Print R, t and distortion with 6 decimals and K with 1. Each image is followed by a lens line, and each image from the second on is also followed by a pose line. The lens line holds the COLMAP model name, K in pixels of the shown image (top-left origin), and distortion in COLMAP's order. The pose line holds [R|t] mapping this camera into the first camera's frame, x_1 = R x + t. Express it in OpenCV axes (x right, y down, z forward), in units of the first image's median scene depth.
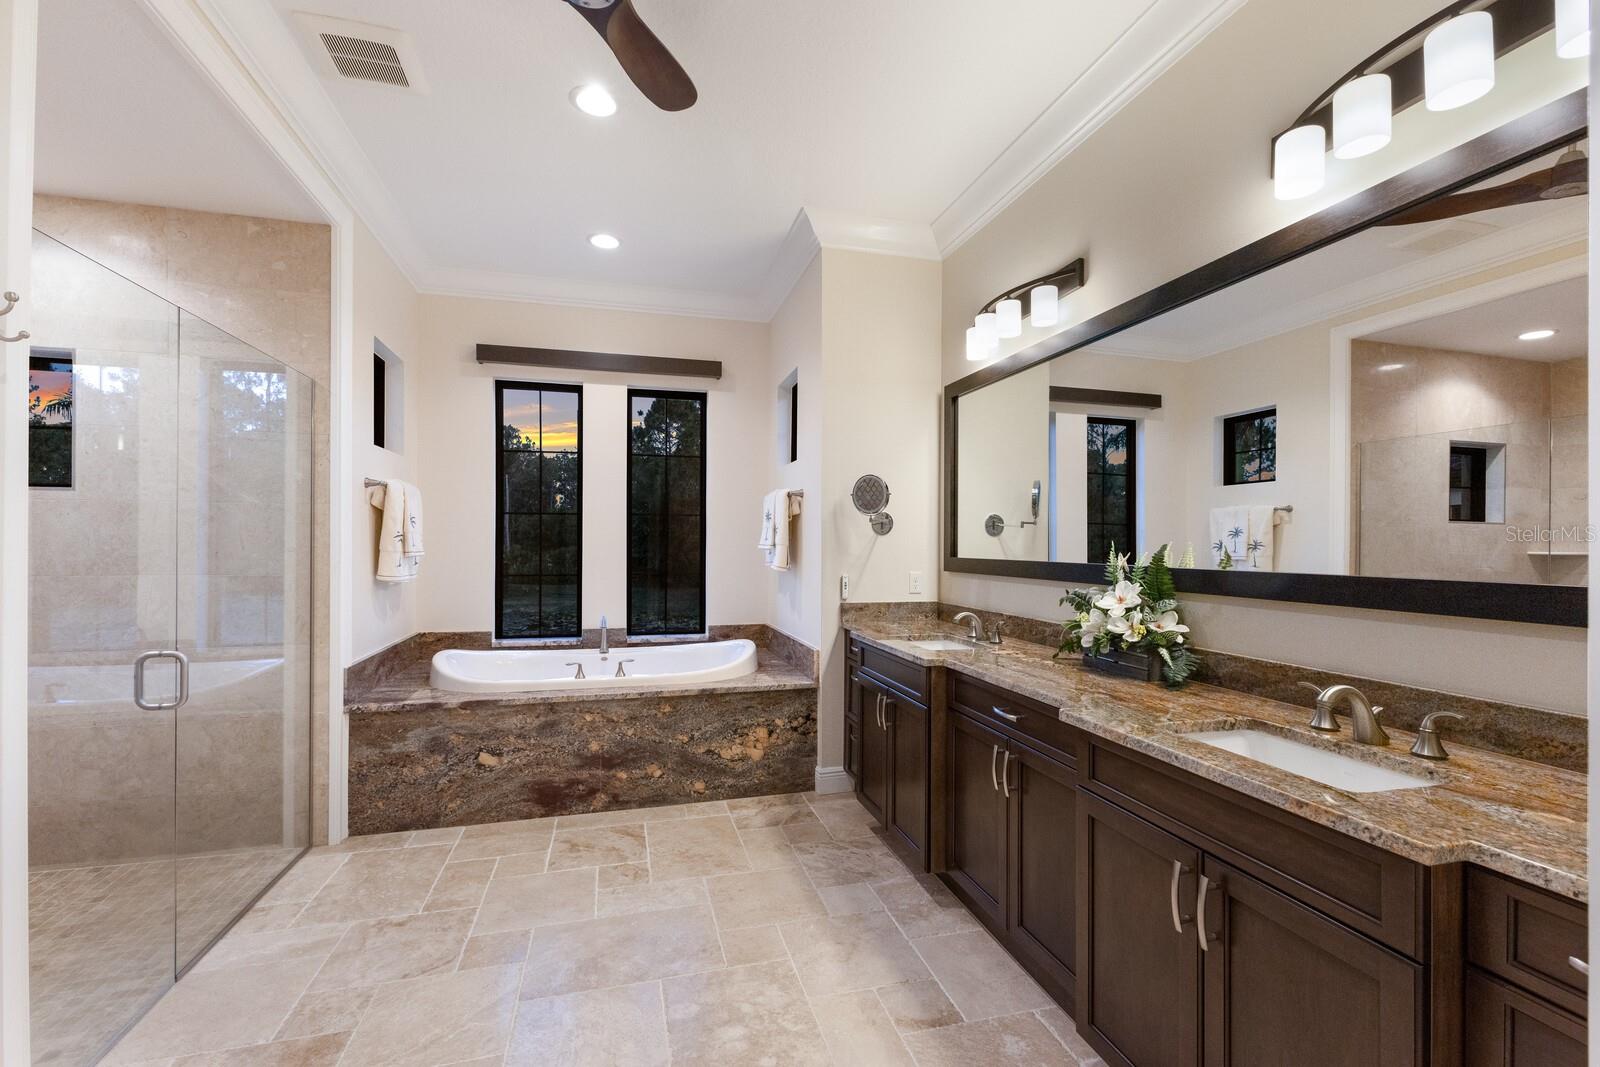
lens RADIAL K [[718.3, 0, 805.1], [0, 718.3, 520.5], [0, 0, 1]] dist [0.012987, -0.001138]
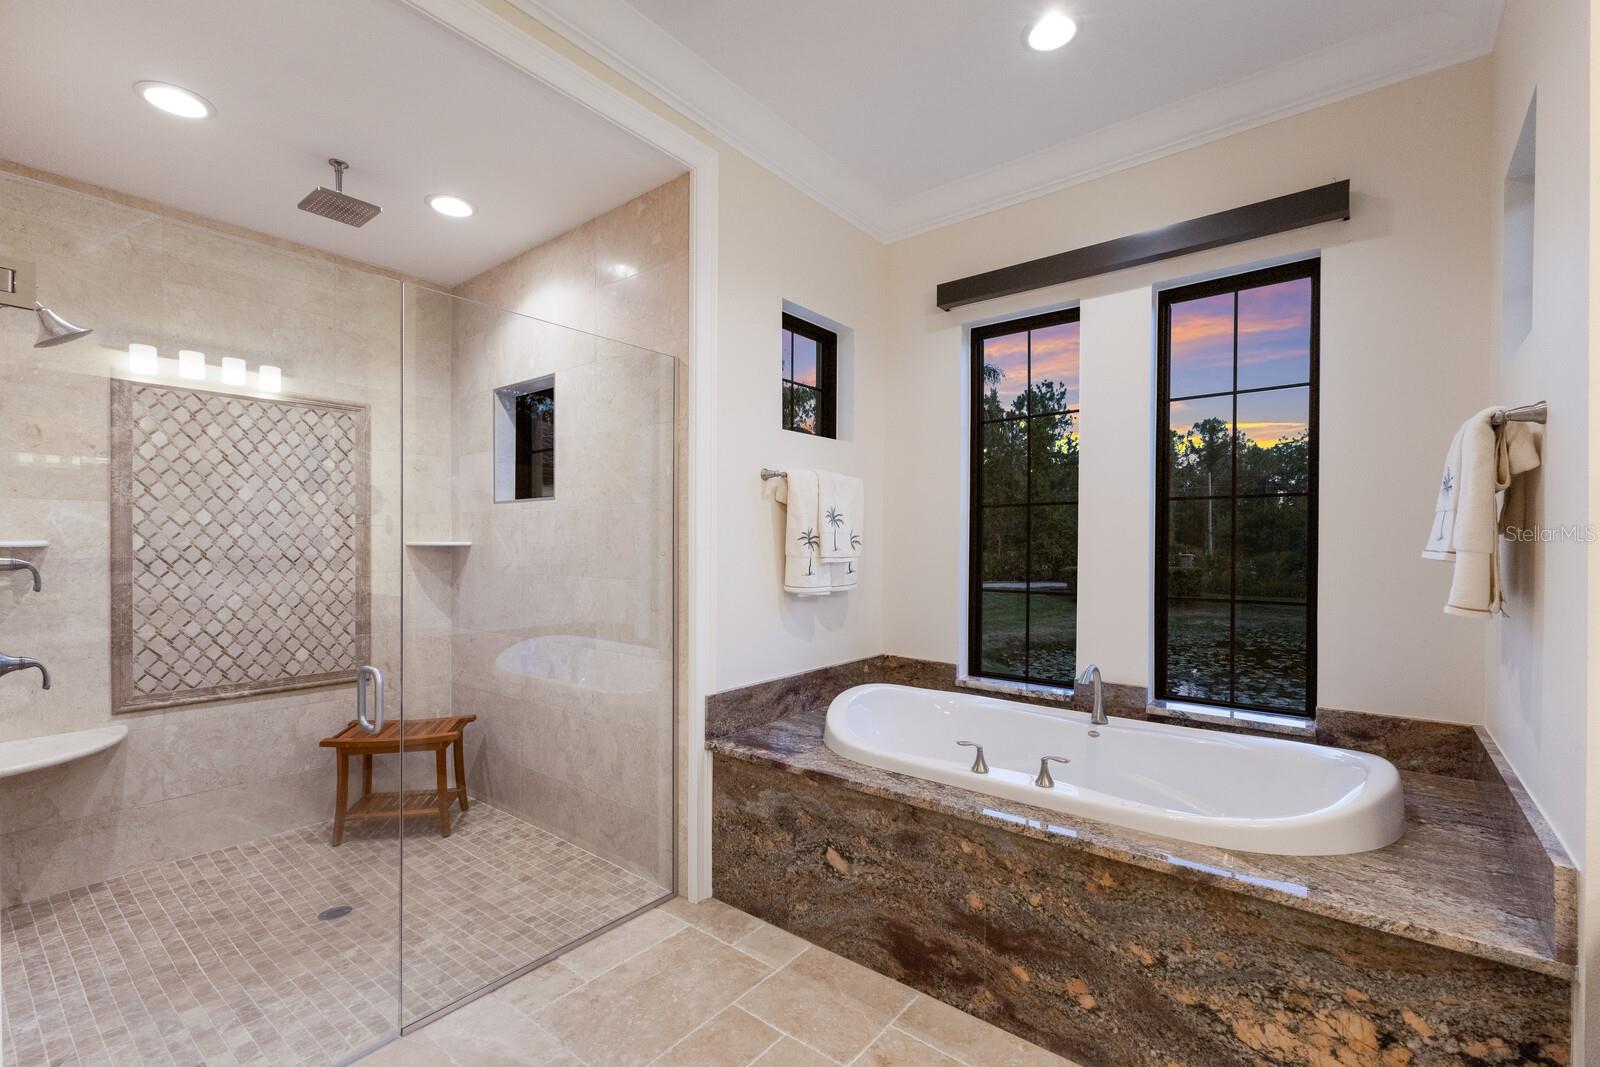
lens RADIAL K [[705.0, 0, 793.0], [0, 705.0, 548.8], [0, 0, 1]] dist [0.016222, -0.004673]
pose [[0.586917, 0.001838, -0.809645, 0.079093], [0.024902, 0.999483, 0.020321, 0.018339], [0.809264, -0.032088, 0.586568, 0.561321]]
